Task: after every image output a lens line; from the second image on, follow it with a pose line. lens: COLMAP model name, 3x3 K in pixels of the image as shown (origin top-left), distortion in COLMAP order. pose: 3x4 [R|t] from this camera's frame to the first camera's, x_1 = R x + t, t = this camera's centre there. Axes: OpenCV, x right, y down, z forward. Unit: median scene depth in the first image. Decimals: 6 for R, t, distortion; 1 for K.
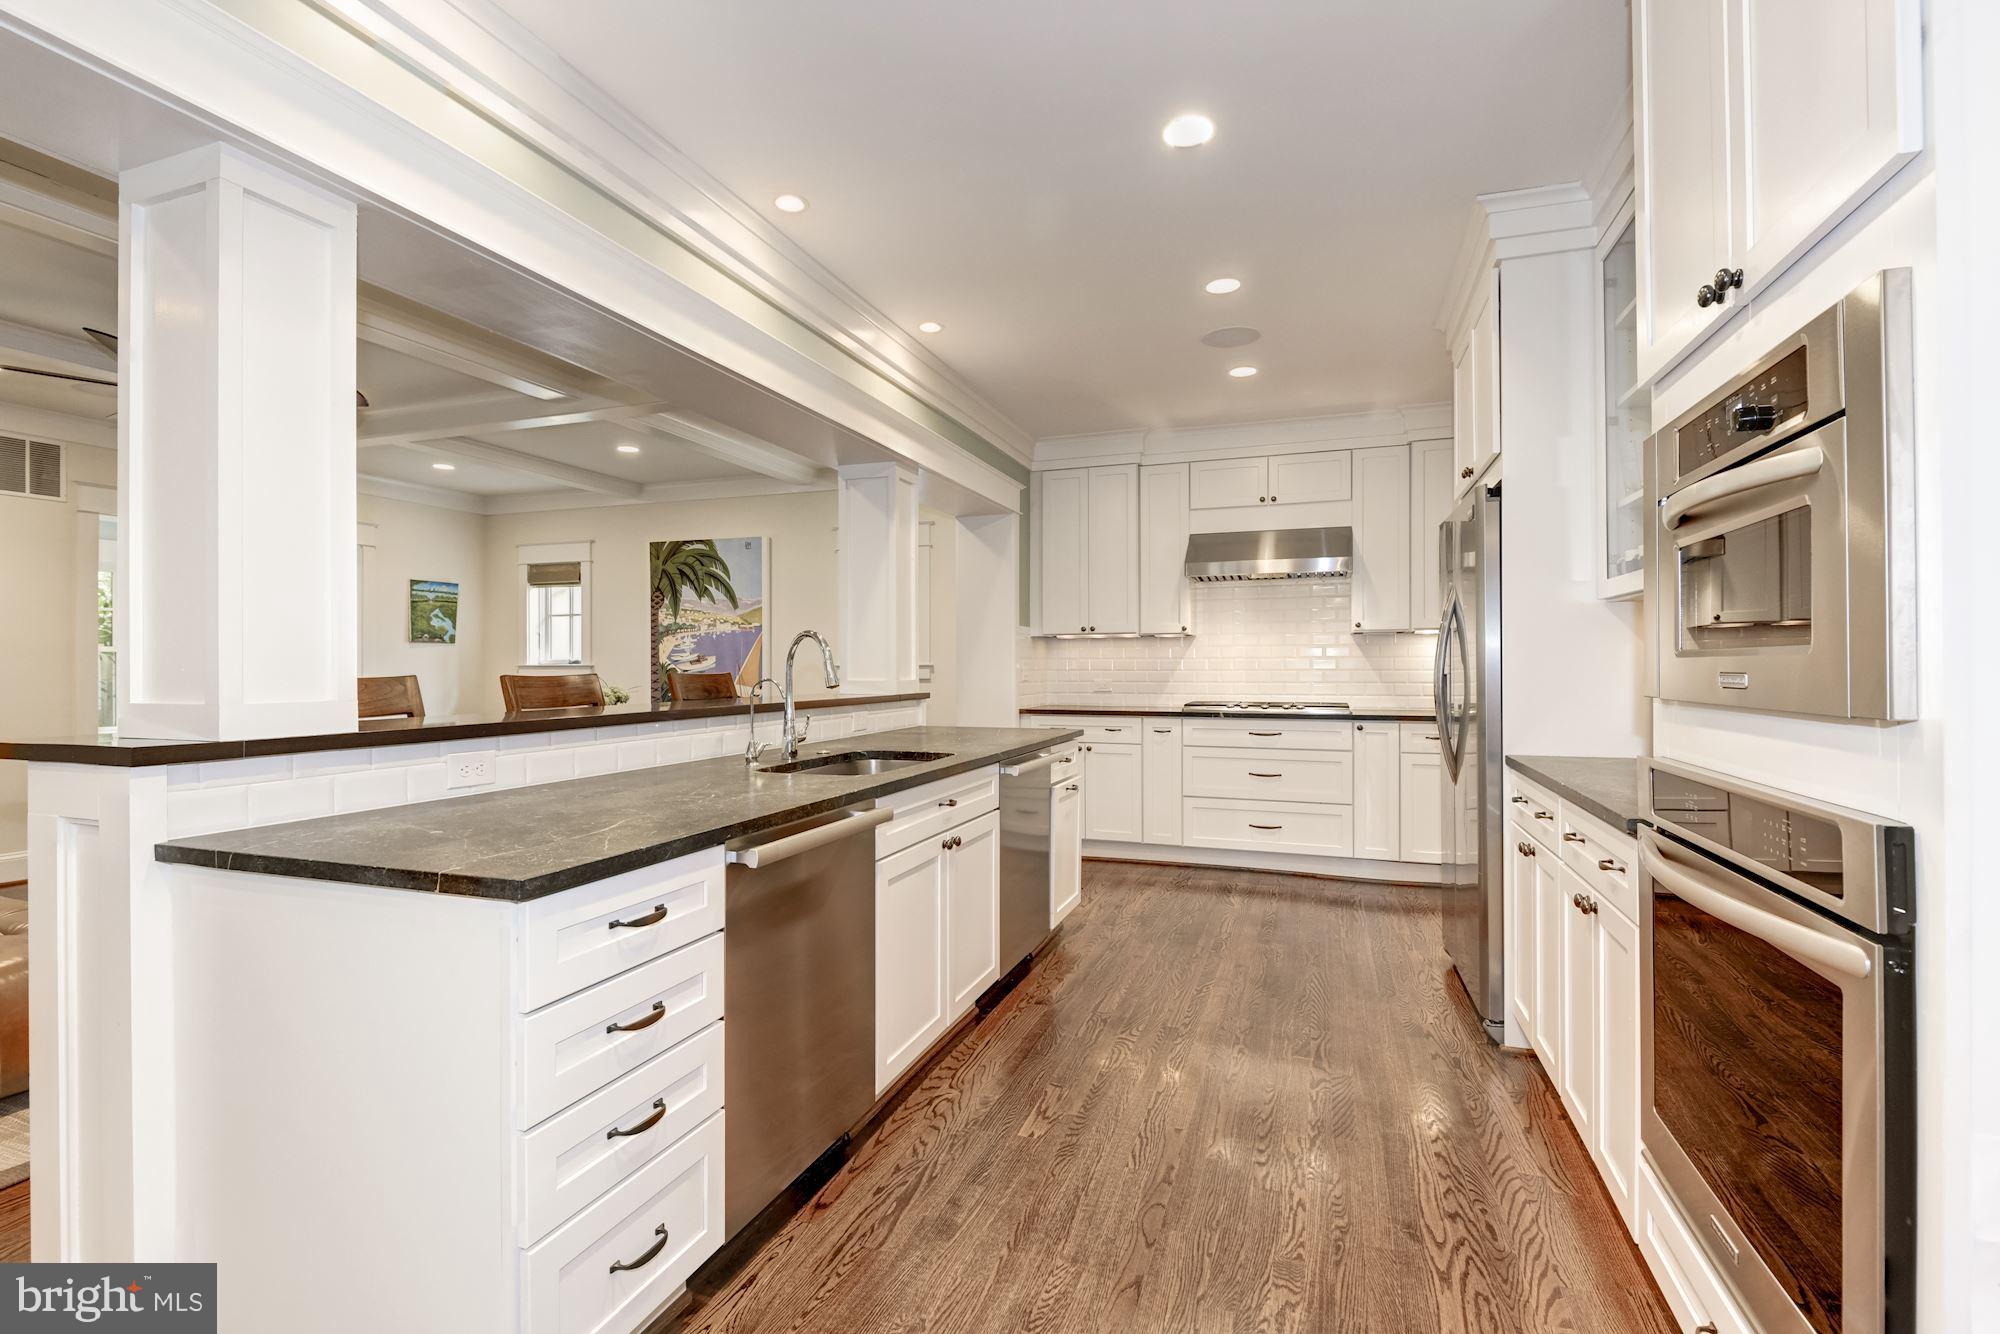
lens RADIAL K [[921.9, 0, 995.9], [0, 921.9, 680.0], [0, 0, 1]] dist [0.005942, -0.008595]
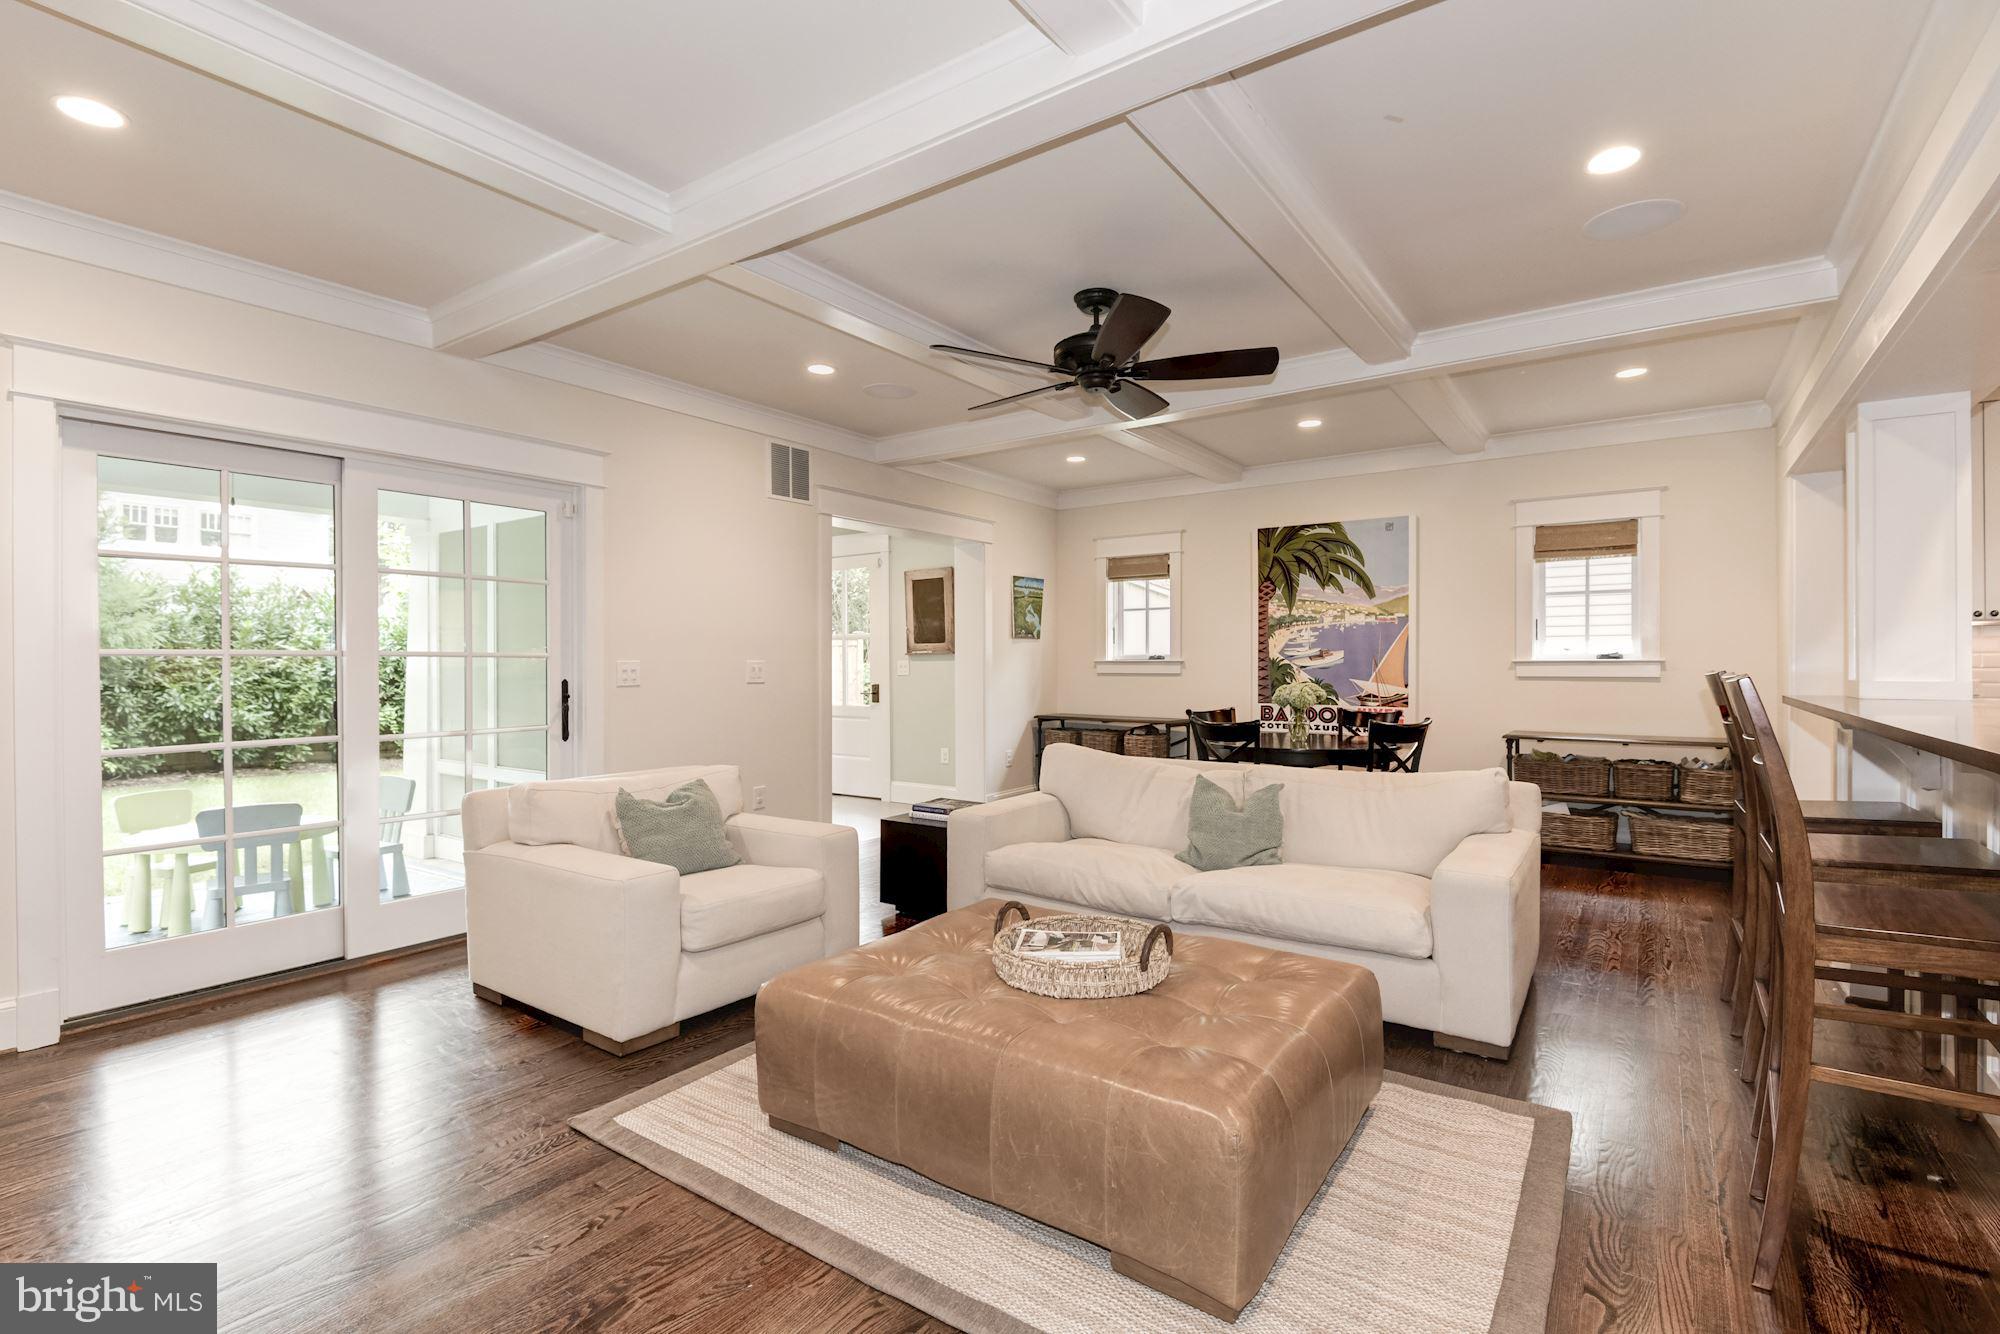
lens RADIAL K [[921.9, 0, 999.8], [0, 921.9, 674.0], [0, 0, 1]] dist [0.005942, -0.008595]
pose [[0.963292, 0.002007, -0.268449, -0.380150], [-0.002638, 0.999995, -0.001989, -0.000251], [0.268444, 0.002624, 0.963292, 0.035718]]
